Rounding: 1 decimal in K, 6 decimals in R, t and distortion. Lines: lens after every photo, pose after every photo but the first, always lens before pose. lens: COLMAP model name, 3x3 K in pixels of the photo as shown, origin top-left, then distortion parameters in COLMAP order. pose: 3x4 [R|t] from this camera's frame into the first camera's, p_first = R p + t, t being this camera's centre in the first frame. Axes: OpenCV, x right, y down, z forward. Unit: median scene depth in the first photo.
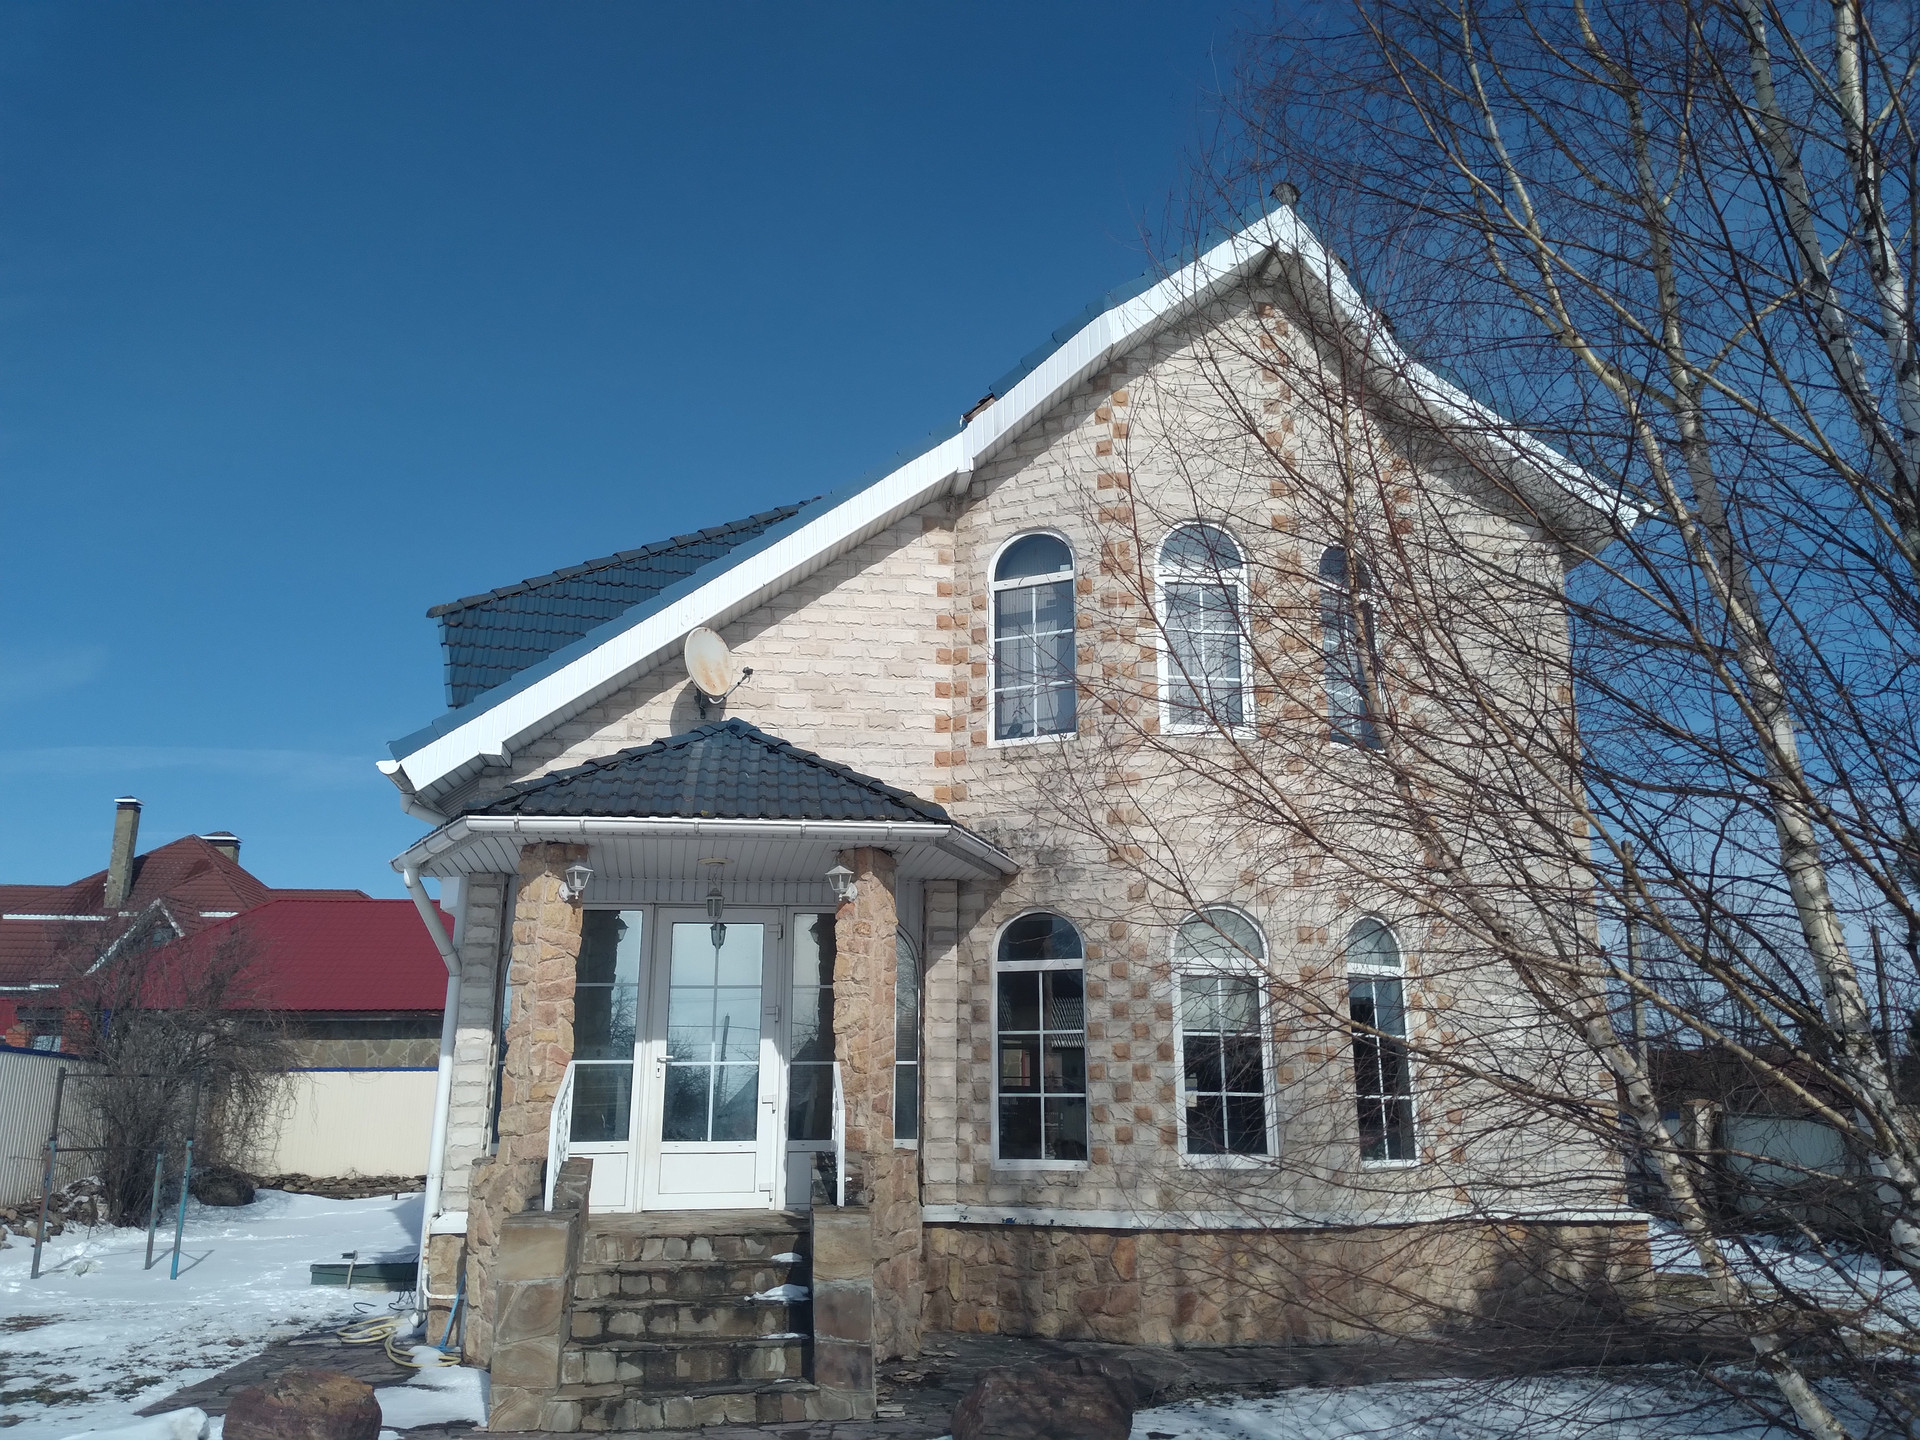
lens RADIAL K [[1476.1, 0, 960.0], [0, 1476.1, 720.0], [0, 0, 1]] dist [0.072733, -0.102223]
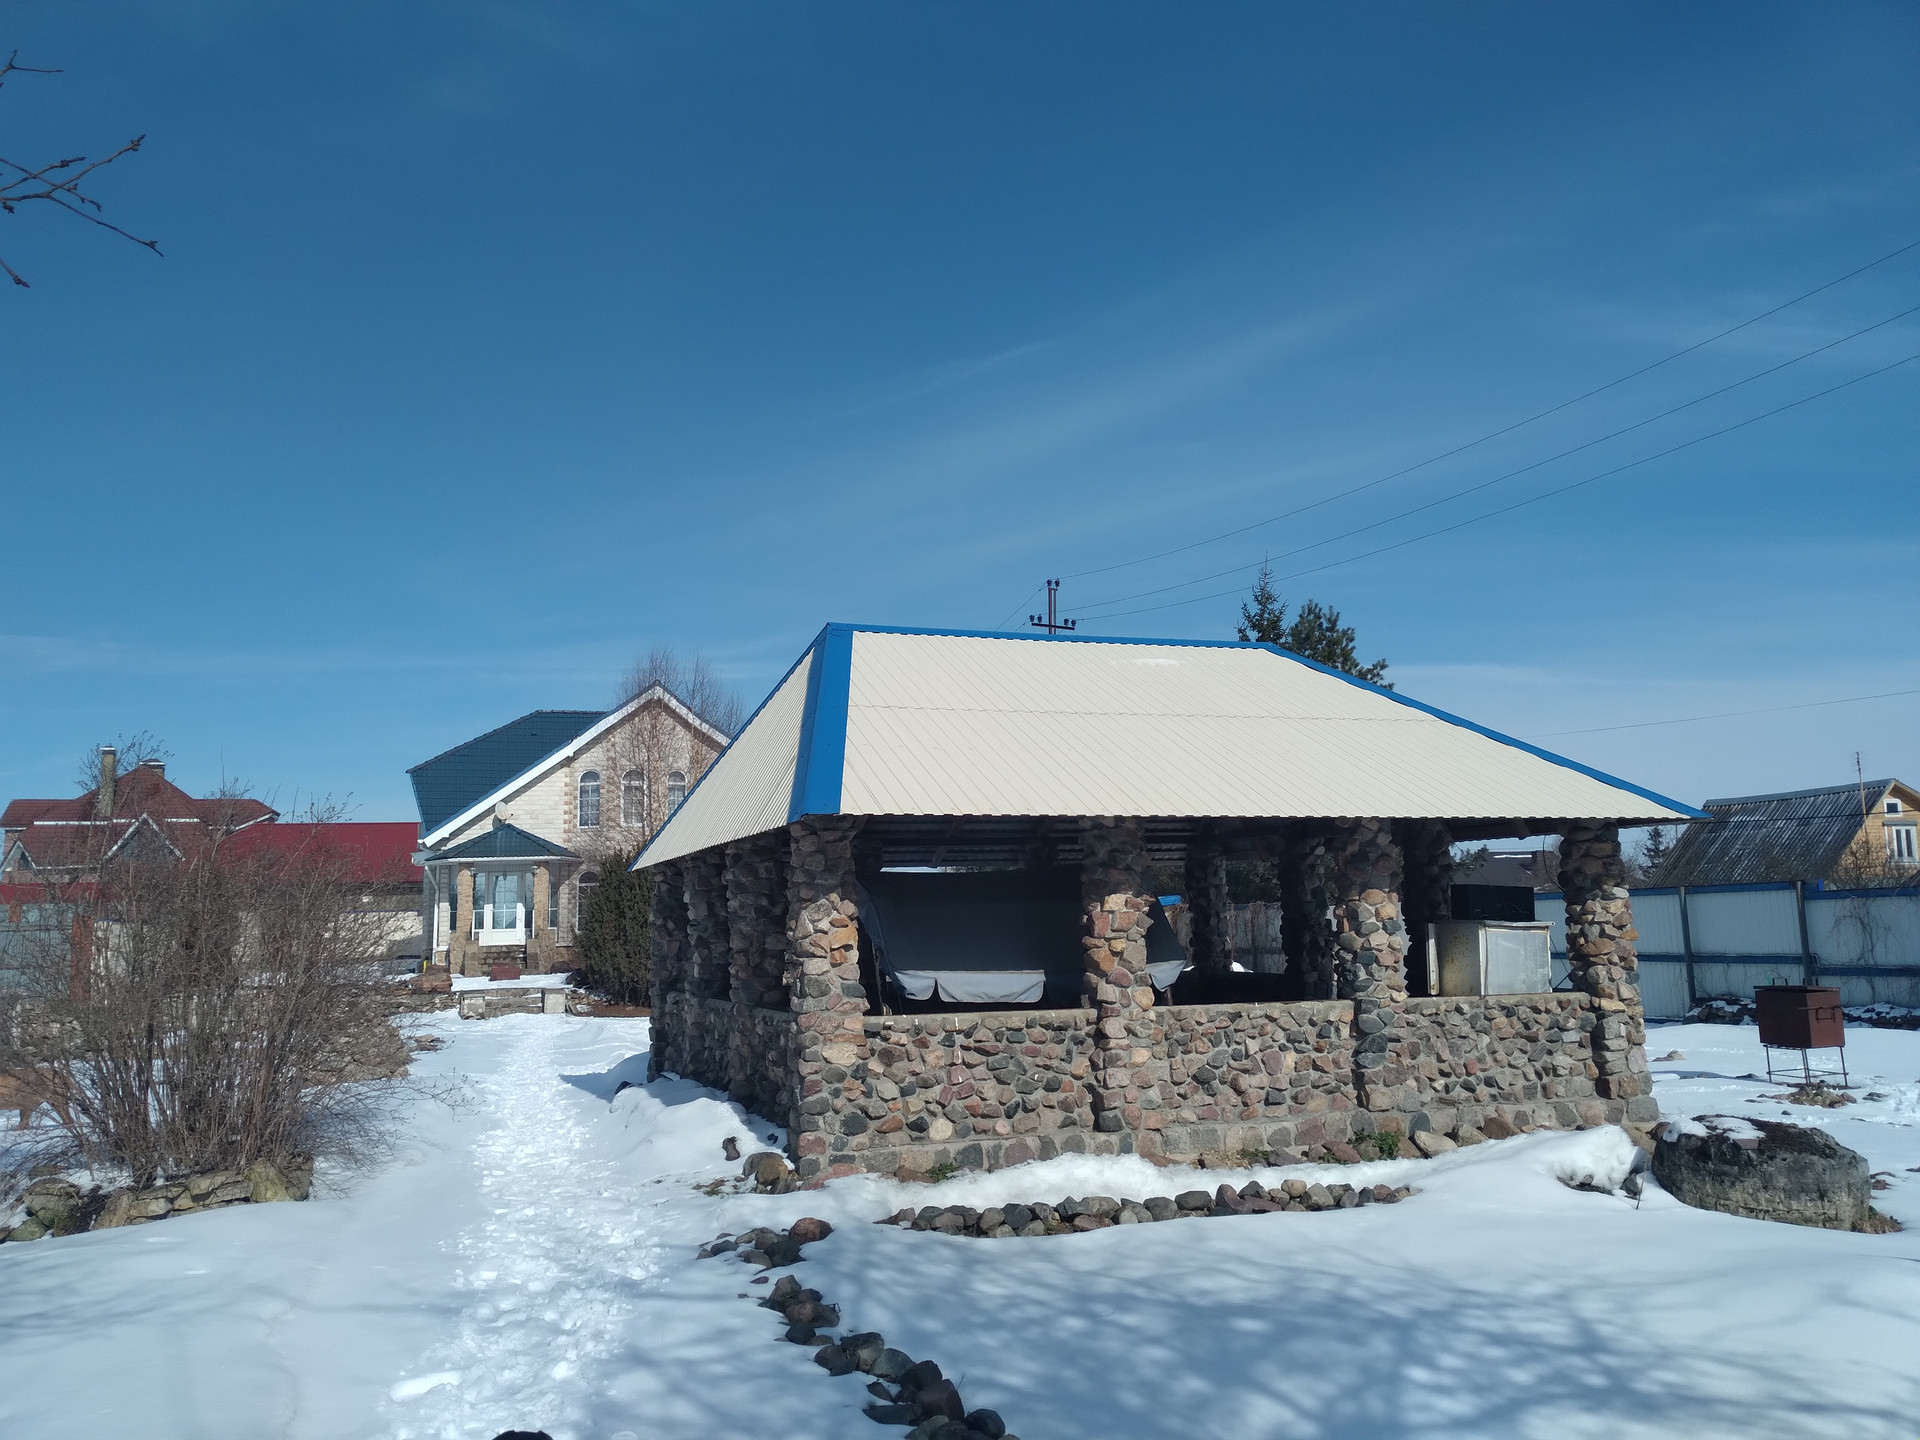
lens RADIAL K [[1476.1, 0, 960.0], [0, 1476.1, 720.0], [0, 0, 1]] dist [0.072733, -0.102223]
pose [[0.988457, -0.000497, 0.151500, 0.427477], [-0.017471, 0.992950, 0.117241, -0.747235], [-0.150490, -0.118534, 0.981480, -2.965710]]
